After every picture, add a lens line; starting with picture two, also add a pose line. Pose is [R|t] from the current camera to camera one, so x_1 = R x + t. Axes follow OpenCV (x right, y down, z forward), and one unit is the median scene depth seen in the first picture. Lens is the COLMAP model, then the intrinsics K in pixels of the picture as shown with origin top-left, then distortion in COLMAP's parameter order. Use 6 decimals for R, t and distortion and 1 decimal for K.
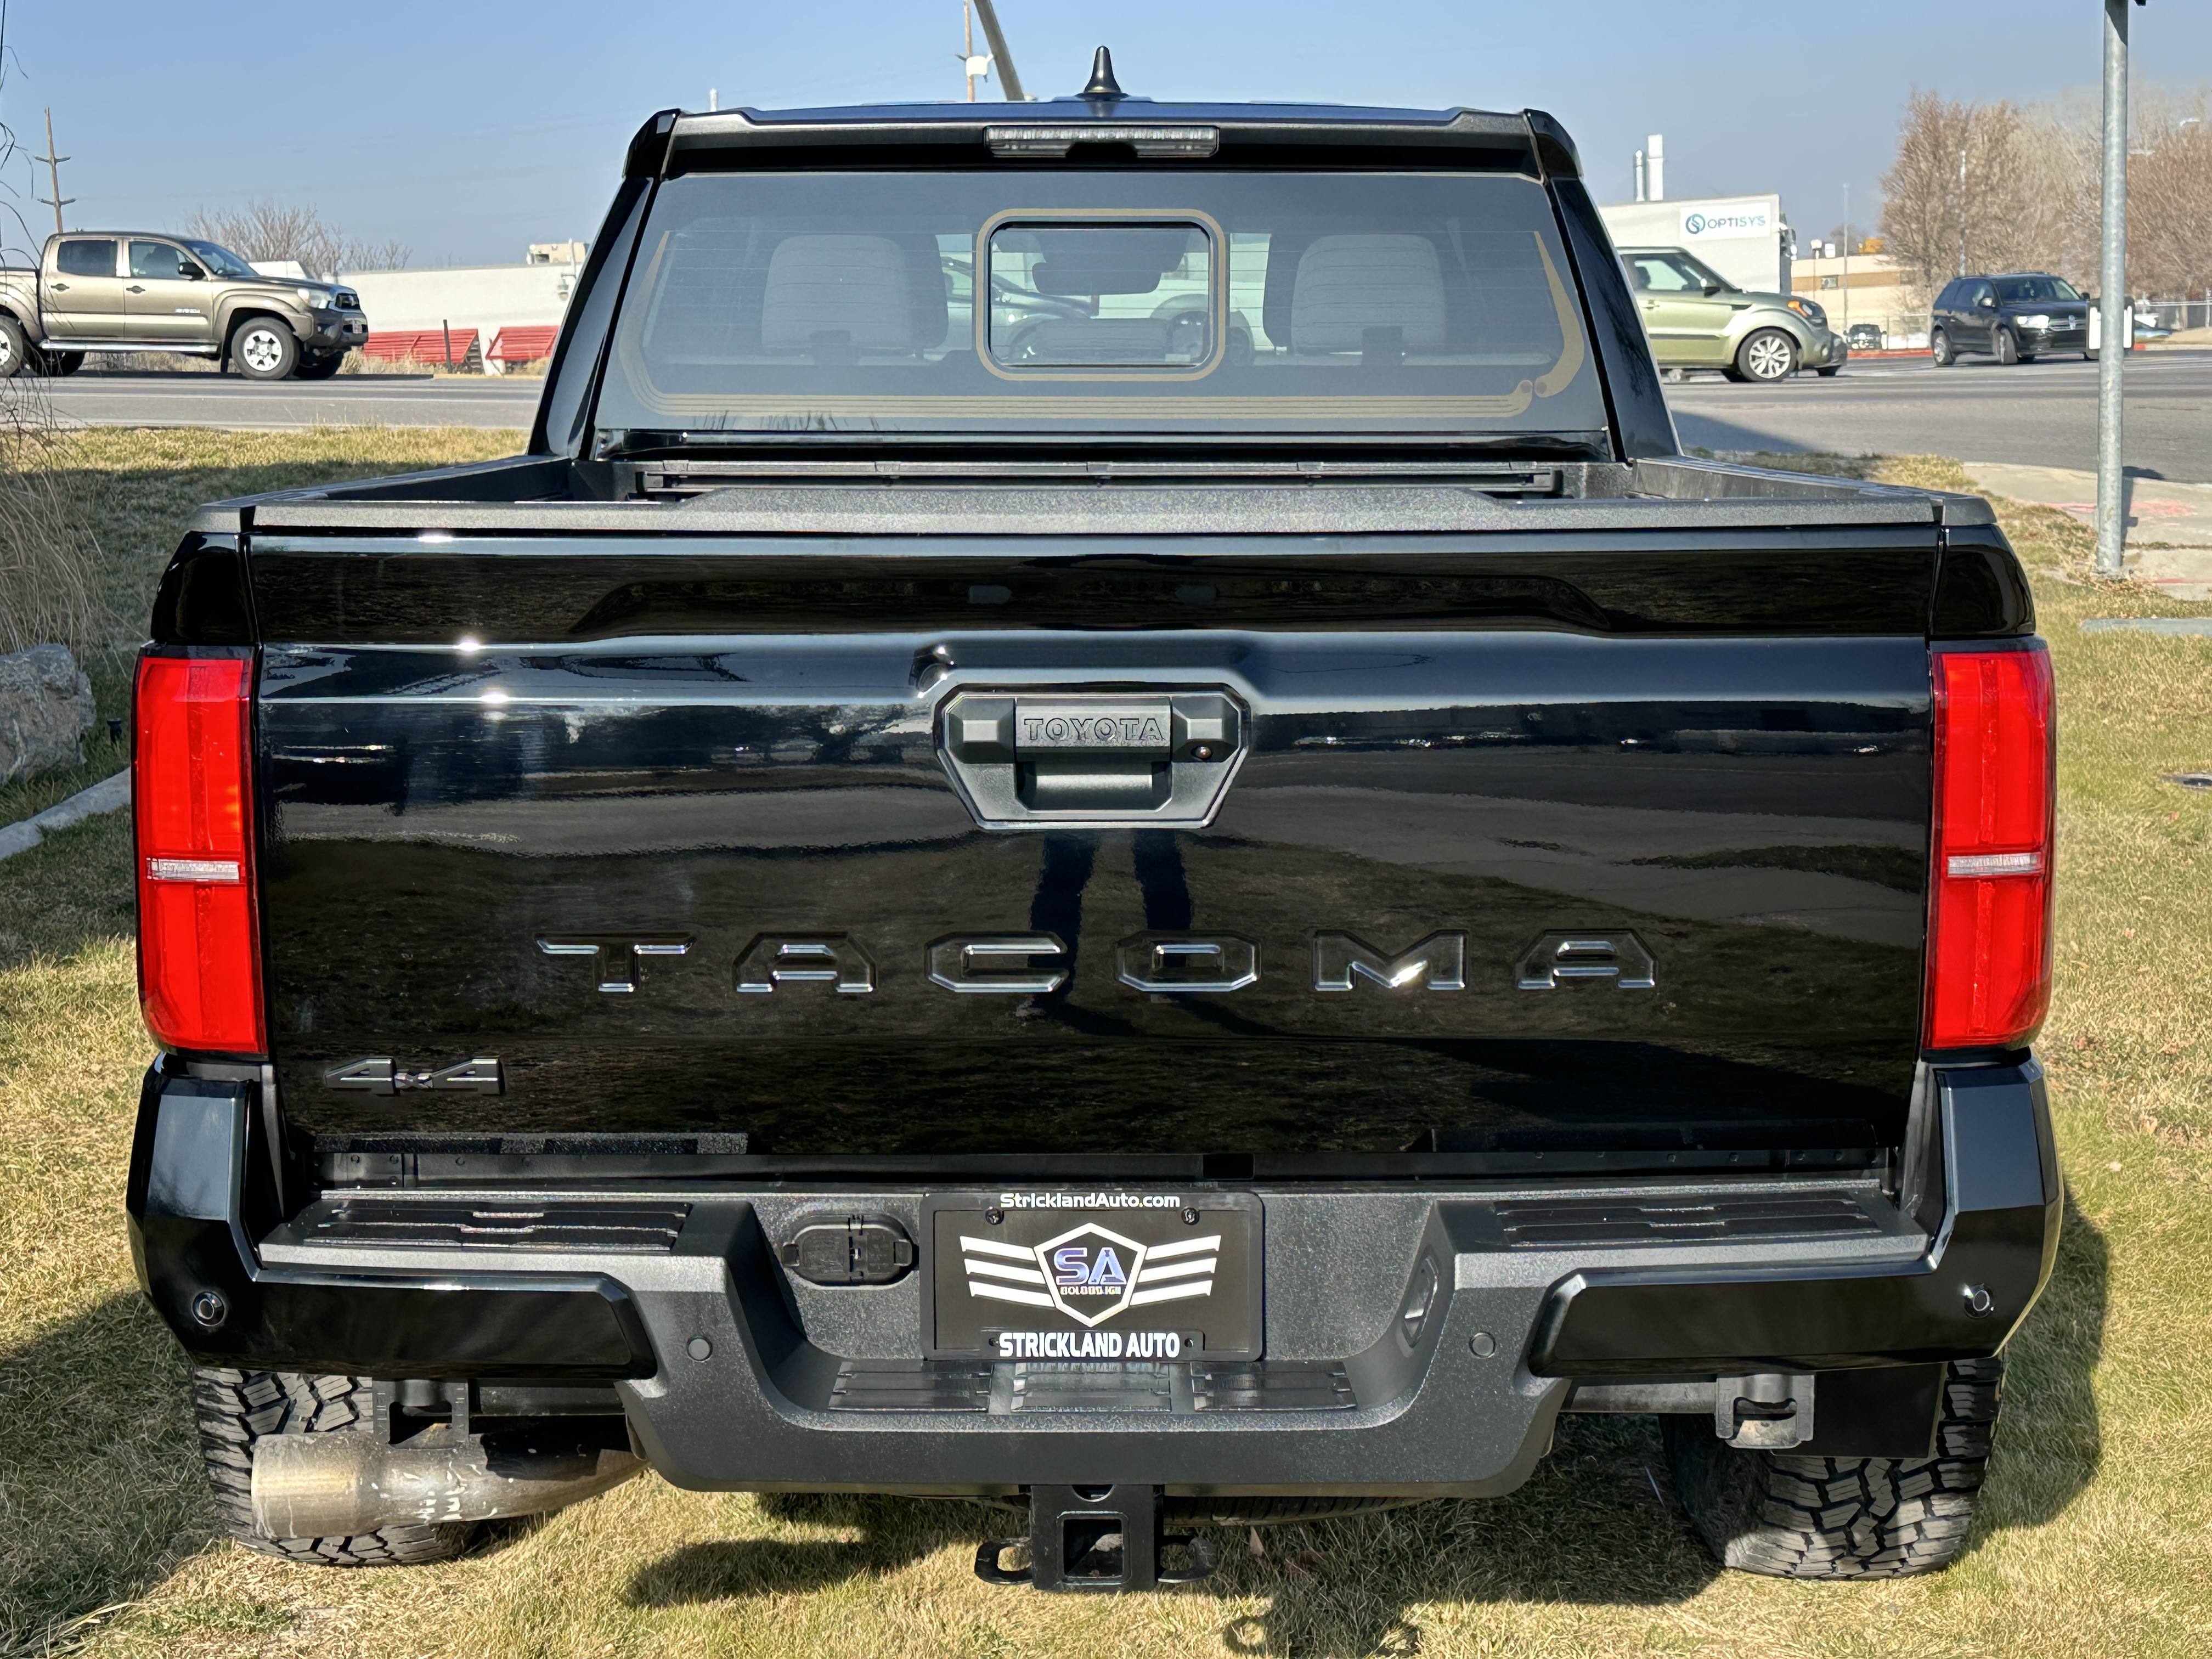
lens RADIAL K [[3058.6, 0, 1105.3], [0, 3058.6, 824.9], [0, 0, 1]] dist [0.107911, 0.012034]
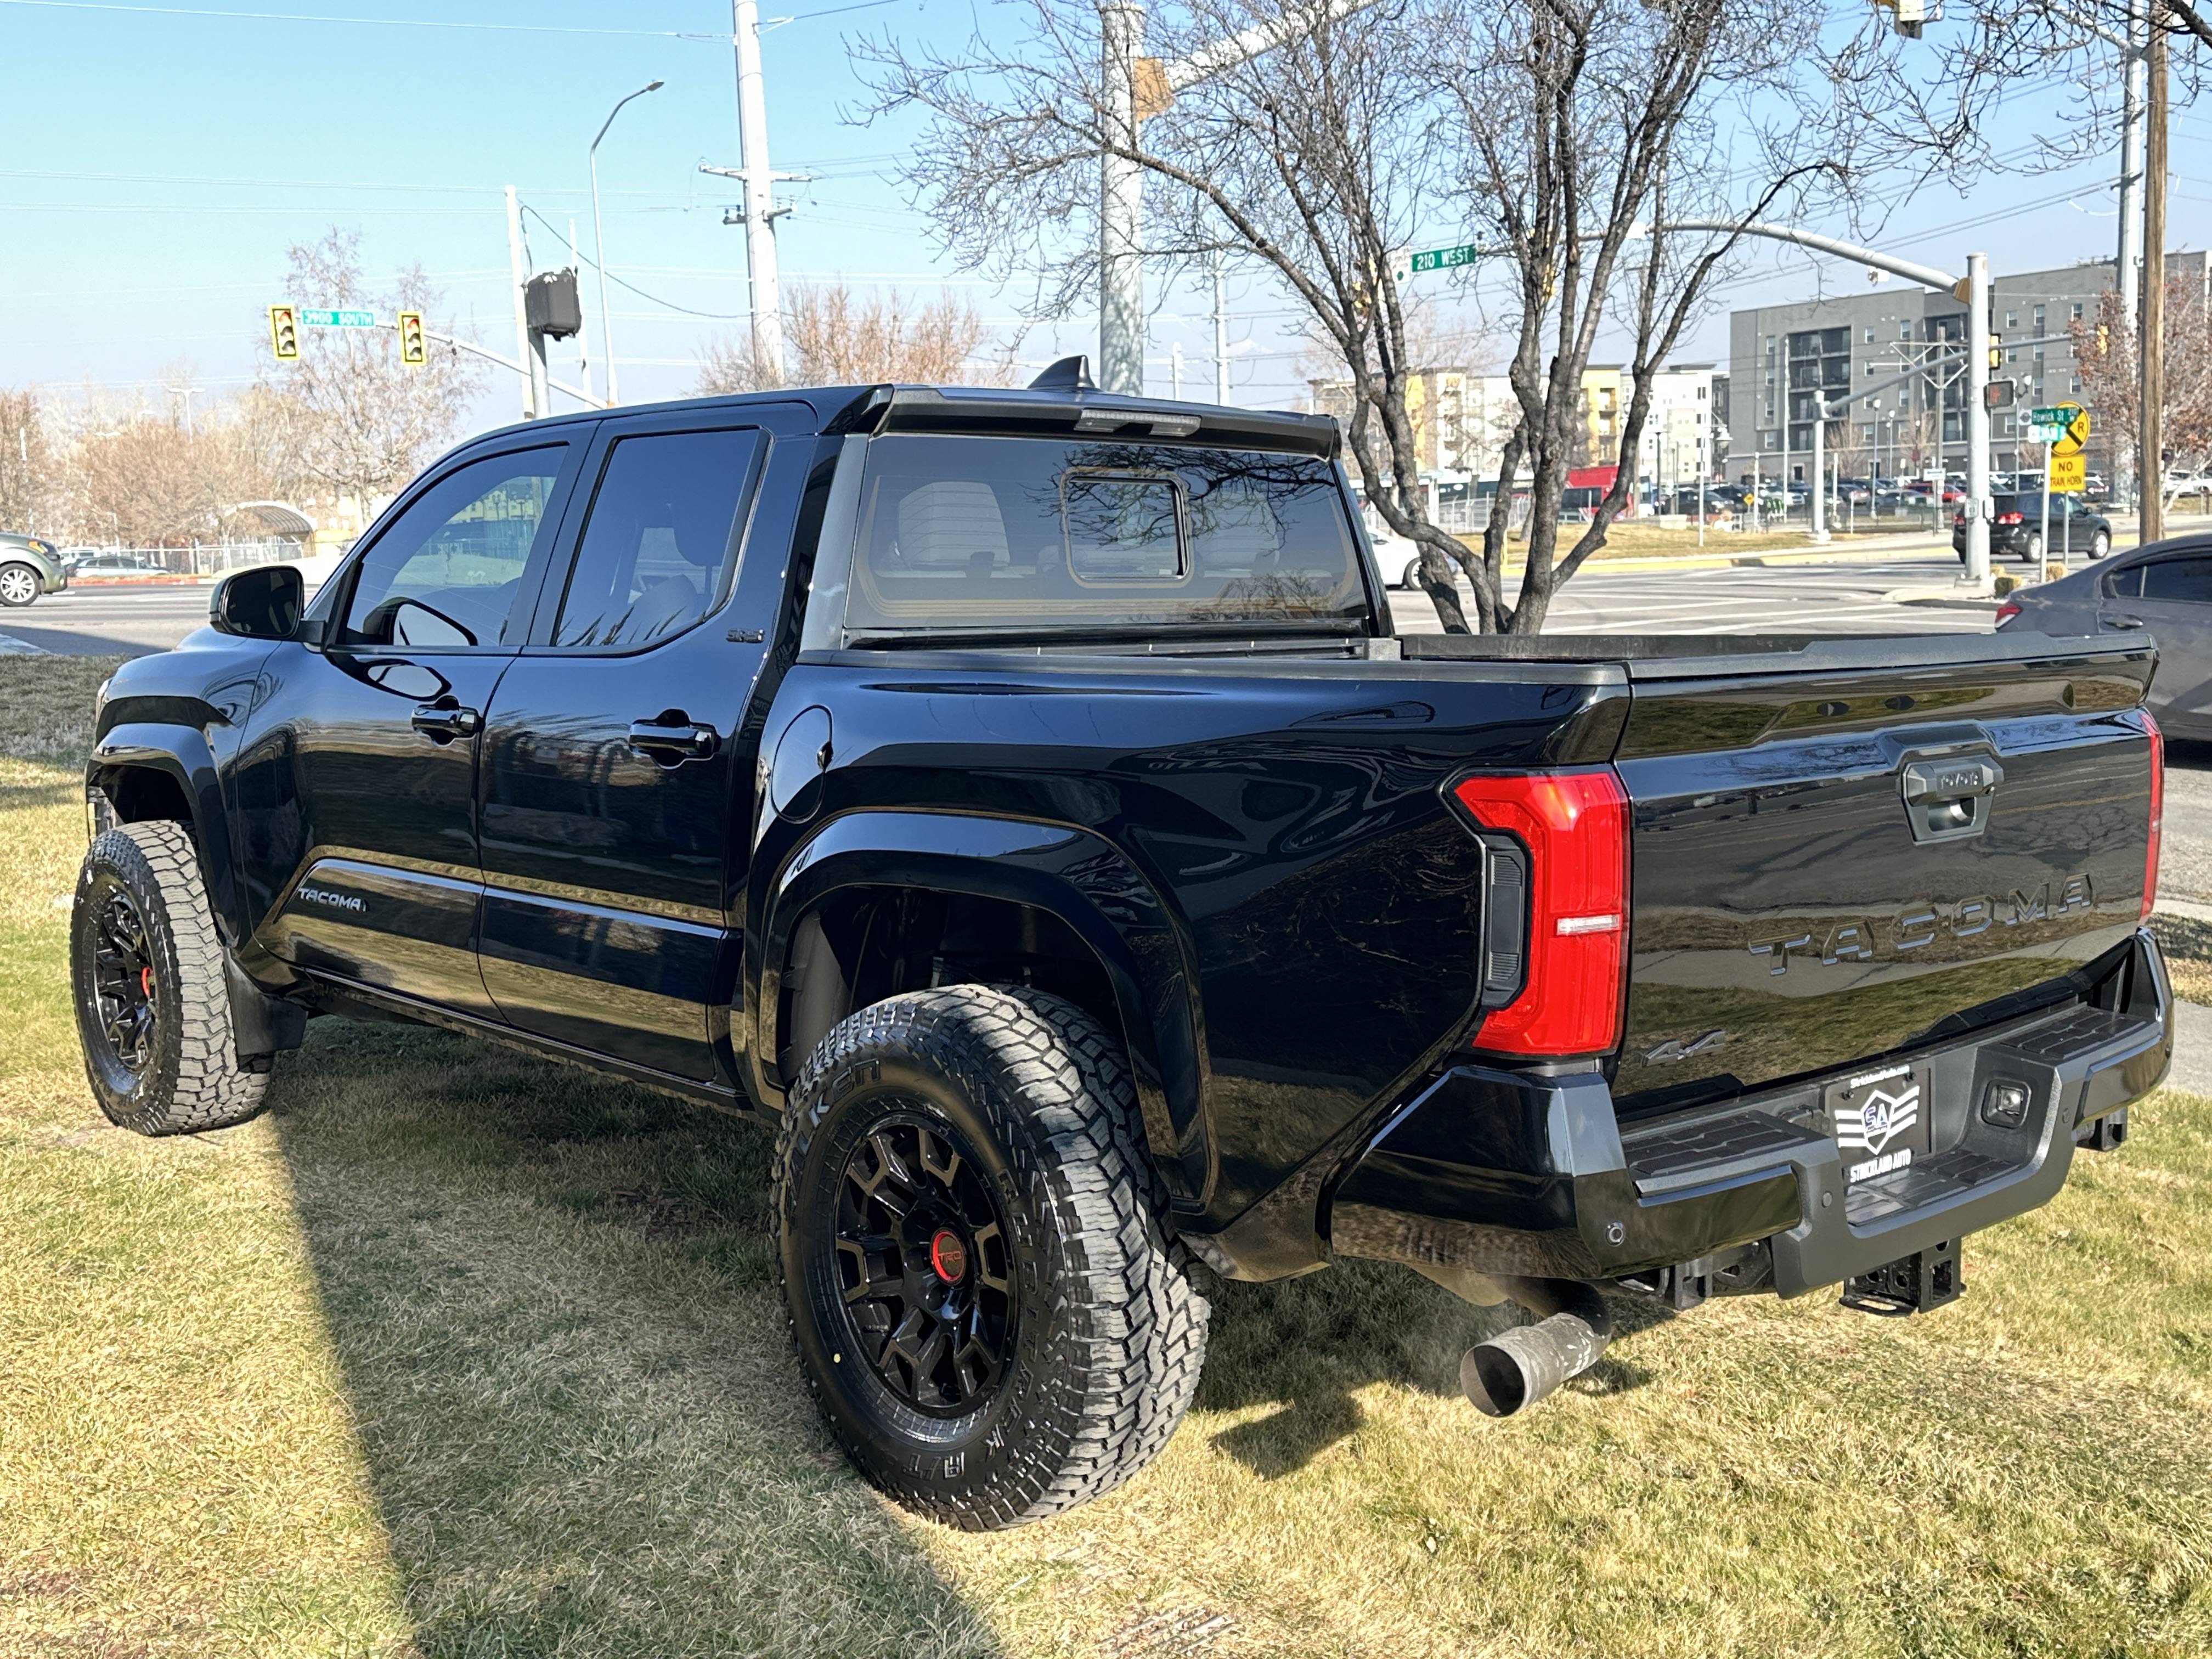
lens RADIAL K [[2278.6, 0, 1110.9], [0, 2278.6, 824.5], [0, 0, 1]] dist [0.058592, -0.001711]
pose [[0.749862, -0.076930, 0.657106, -1.097624], [0.107770, 0.994154, -0.006593, -0.046166], [-0.652758, 0.075760, 0.753769, 0.334813]]
